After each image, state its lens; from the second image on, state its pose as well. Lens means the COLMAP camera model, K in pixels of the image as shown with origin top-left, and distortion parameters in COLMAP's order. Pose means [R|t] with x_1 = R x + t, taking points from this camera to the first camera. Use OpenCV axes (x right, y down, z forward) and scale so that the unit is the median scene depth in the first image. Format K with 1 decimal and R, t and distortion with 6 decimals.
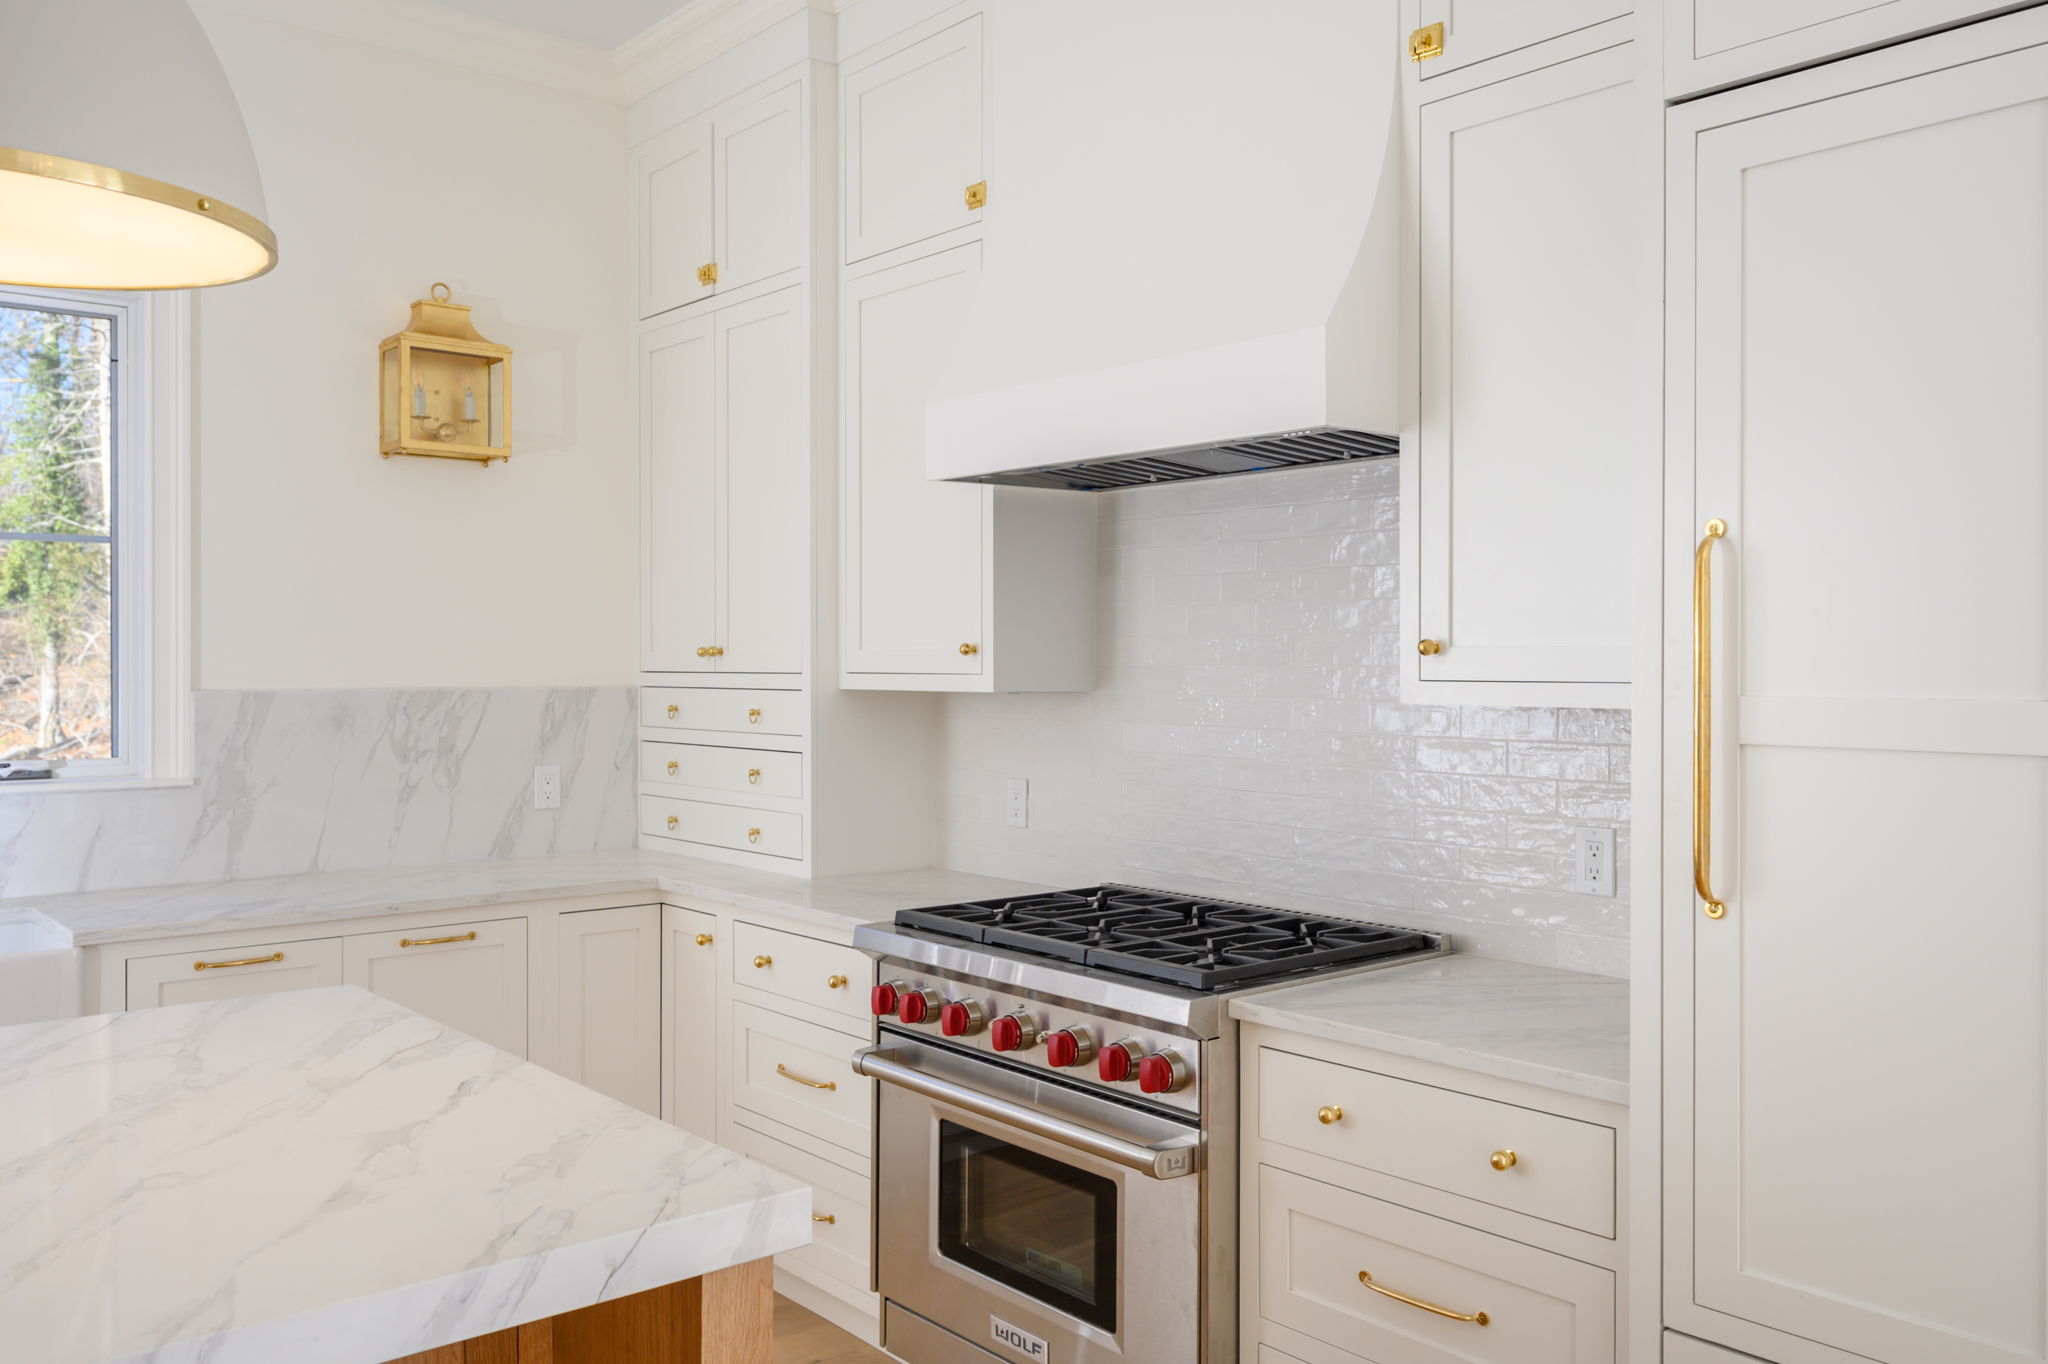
lens RADIAL K [[1653.9, 0, 1020.2], [0, 1653.9, 668.3], [0, 0, 1]] dist [0.011713, -0.019079]
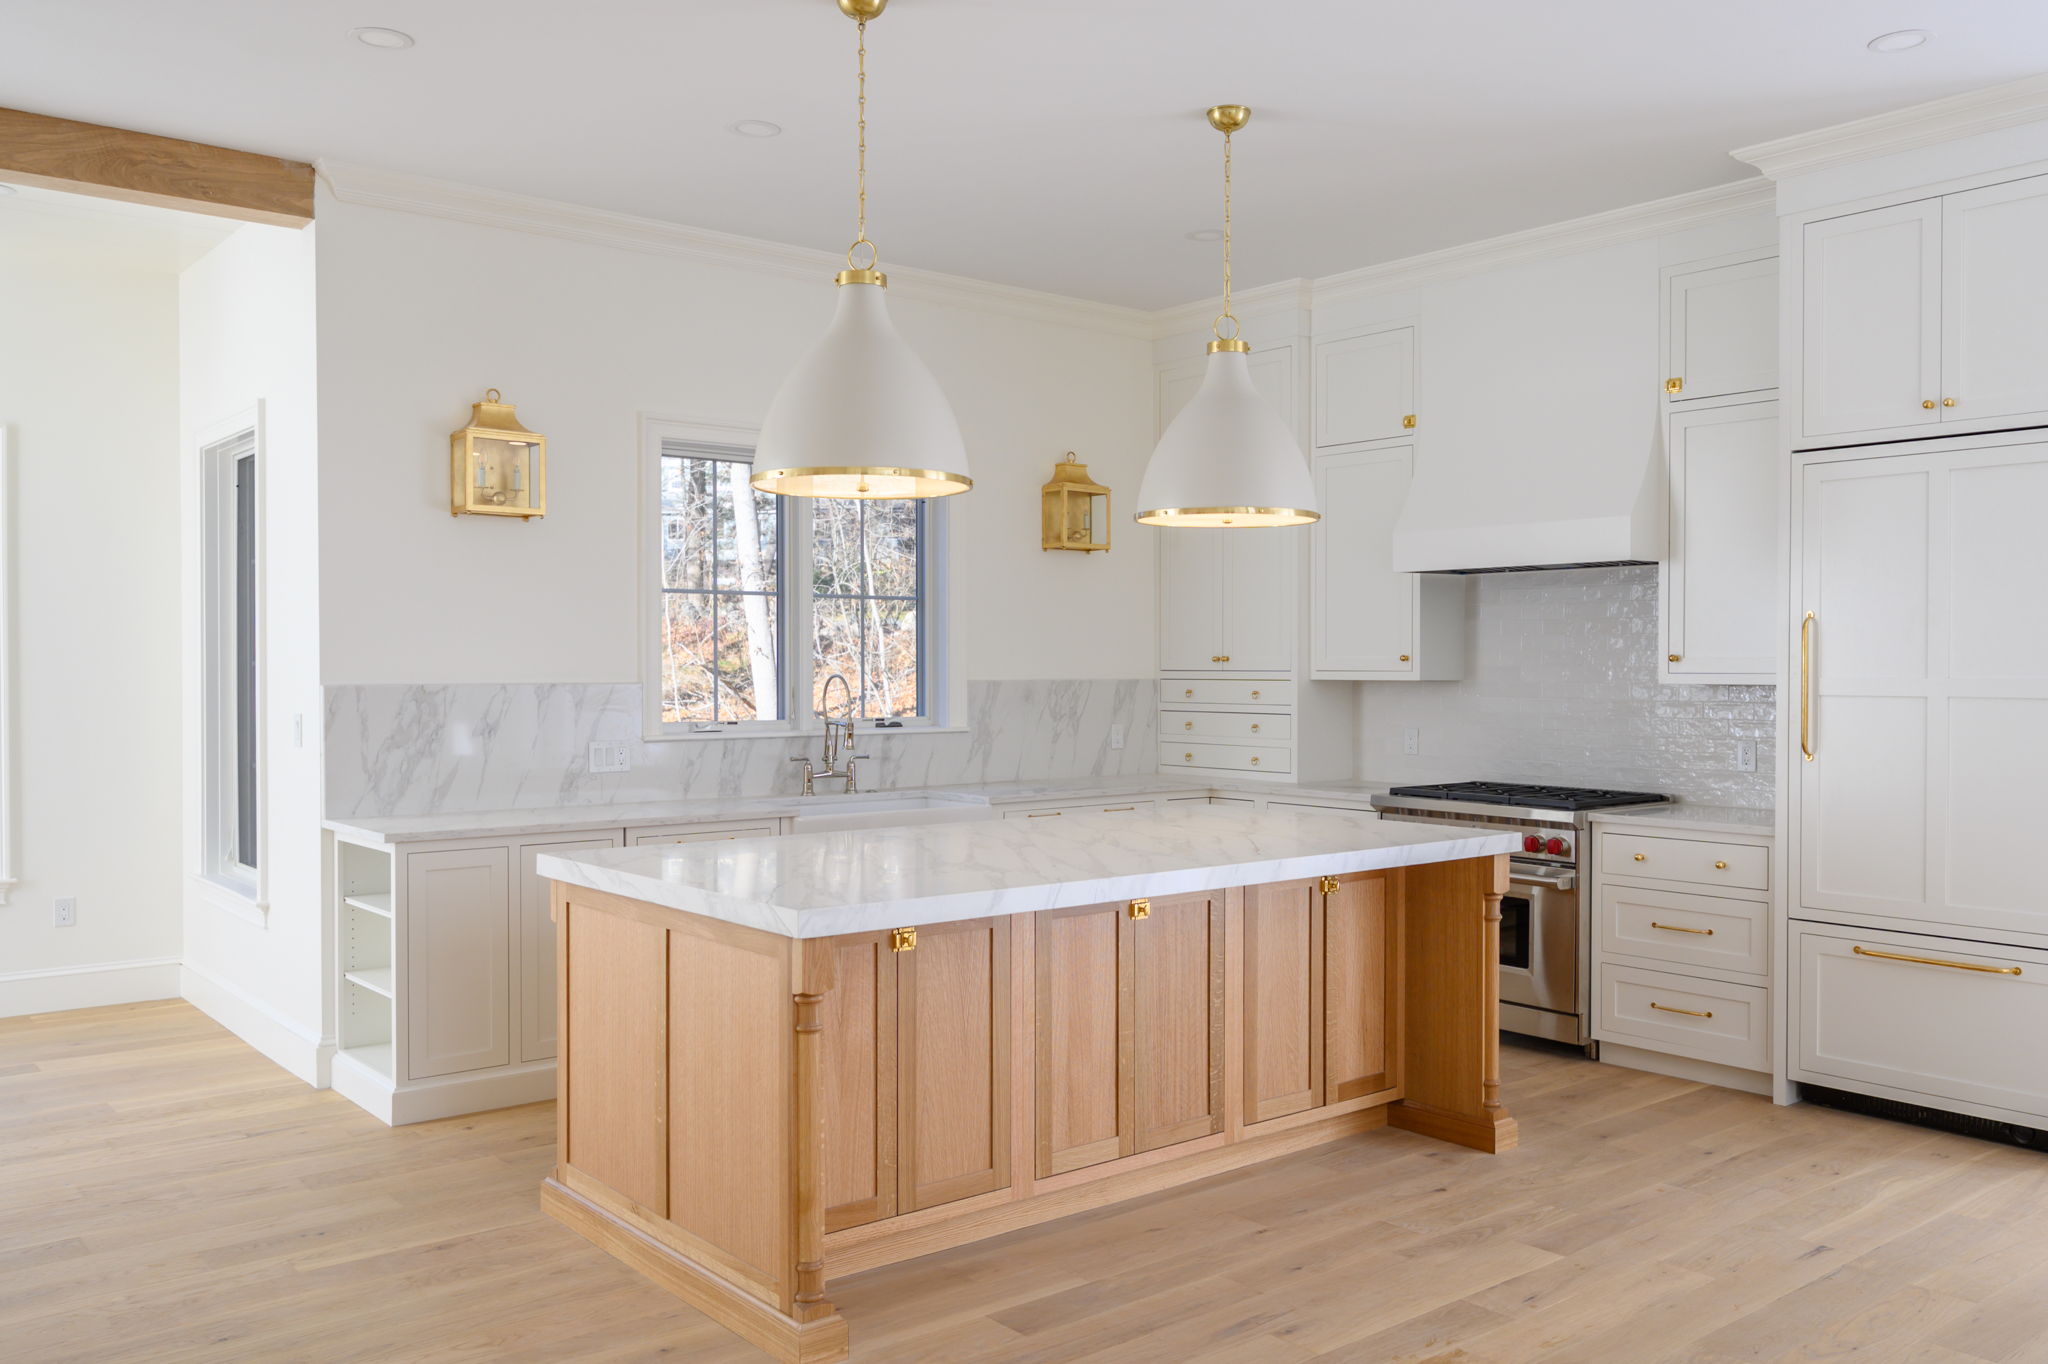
lens RADIAL K [[1653.9, 0, 1021.4], [0, 1653.9, 691.5], [0, 0, 1]] dist [0.011713, -0.019079]
pose [[0.999803, -0.000229, -0.019826, -0.443871], [0.000493, 0.999911, 0.013311, 0.001274], [0.019822, -0.013318, 0.999715, -0.942491]]
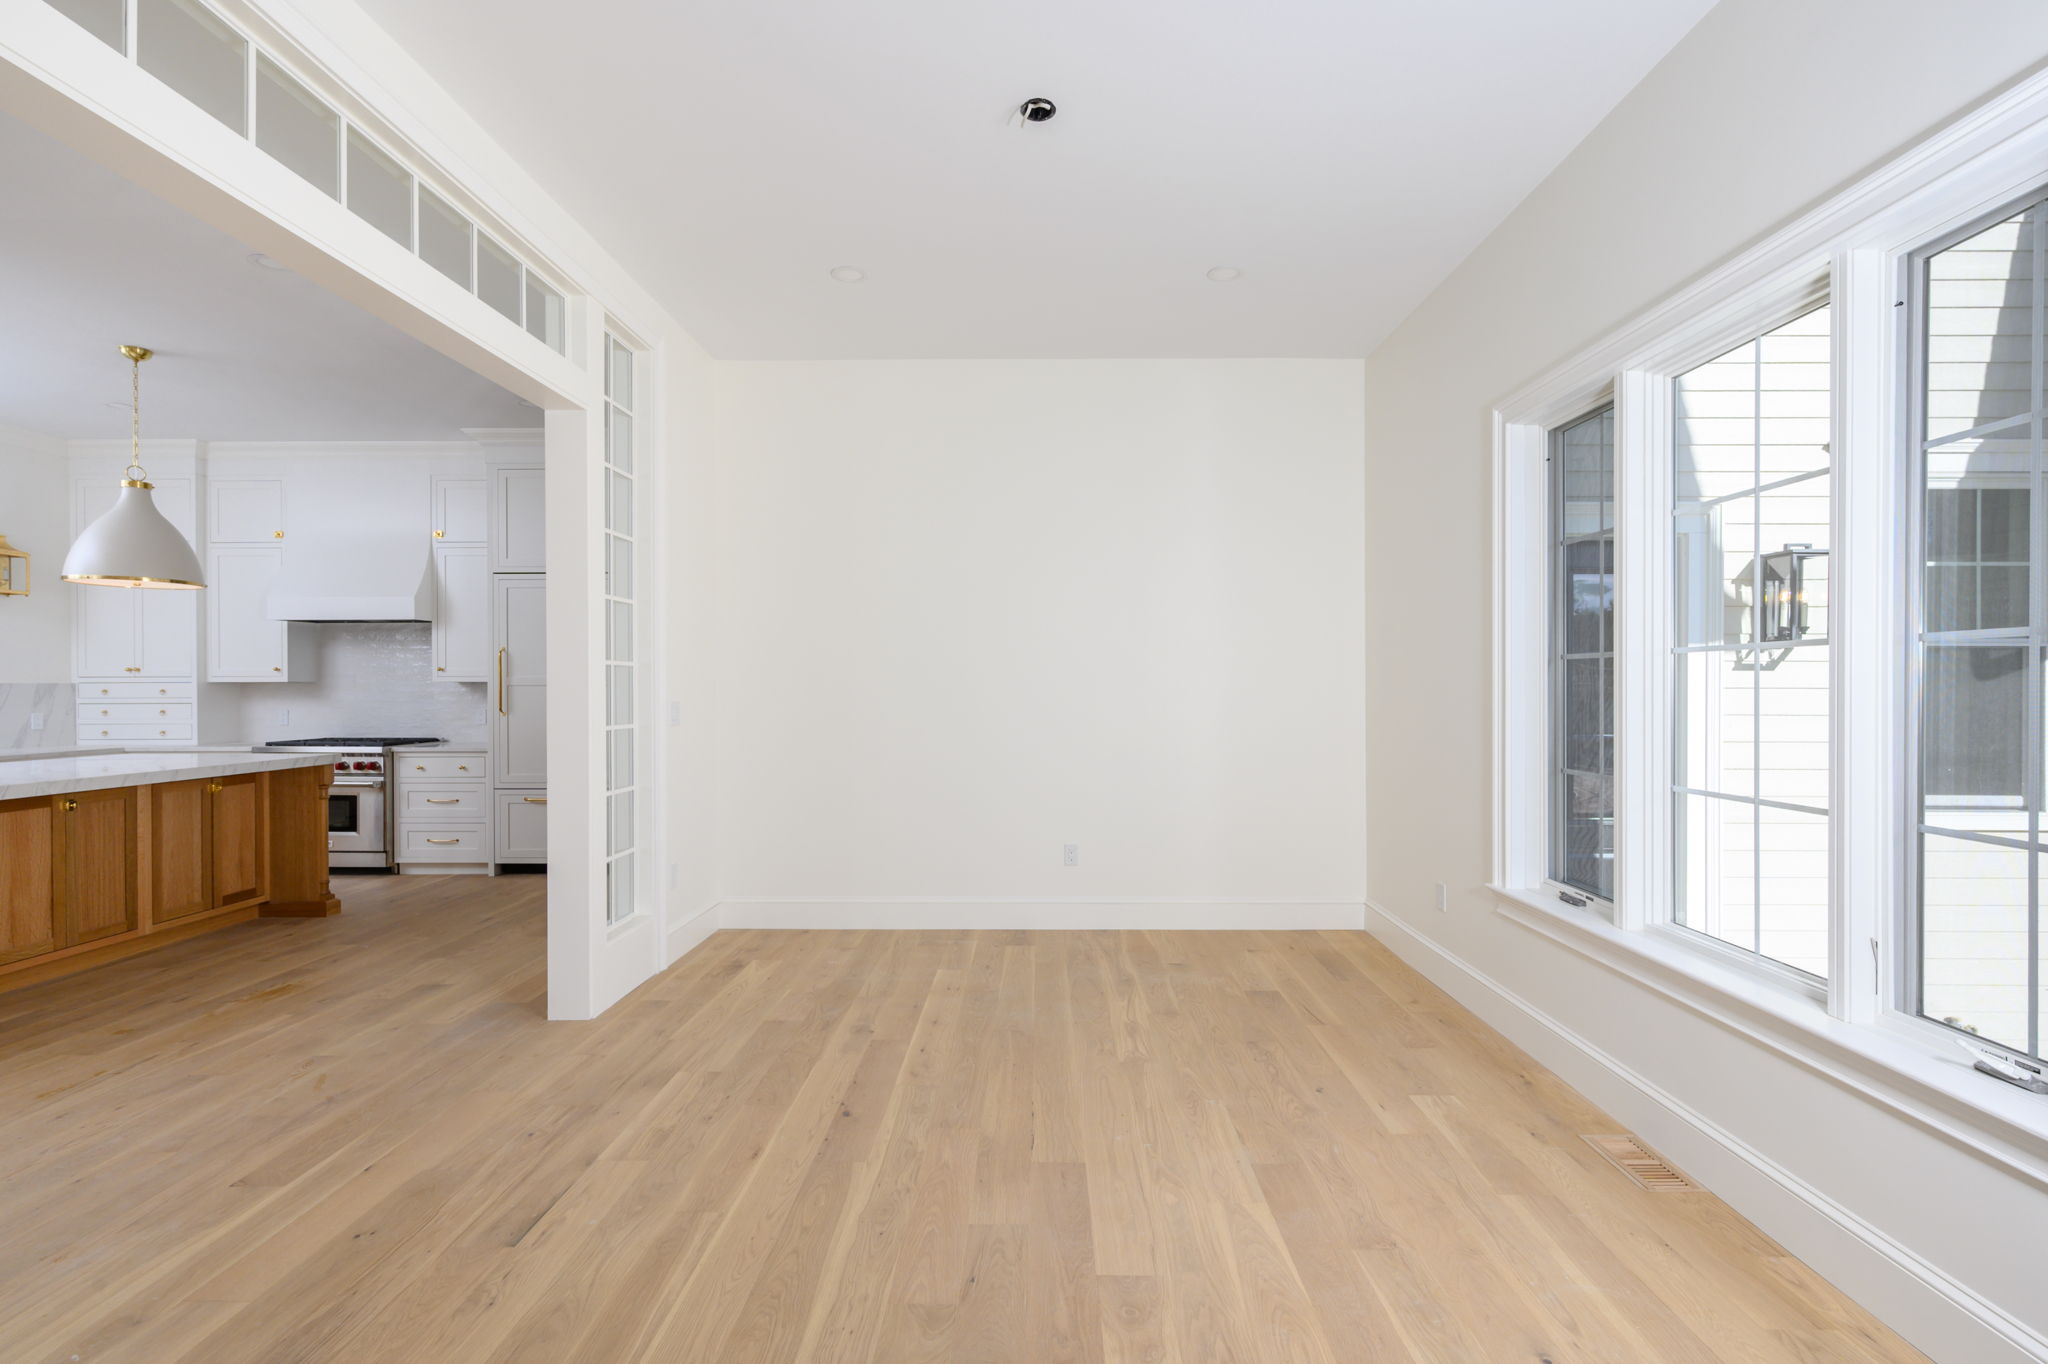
lens RADIAL K [[945.4, 0, 1030.7], [0, 945.4, 692.2], [0, 0, 1]] dist [0.002053, 0.000432]
pose [[0.653428, -0.004859, 0.756973, -0.494275], [0.004522, 0.999987, 0.002516, 0.037104], [-0.756975, 0.001779, 0.653441, -1.438257]]
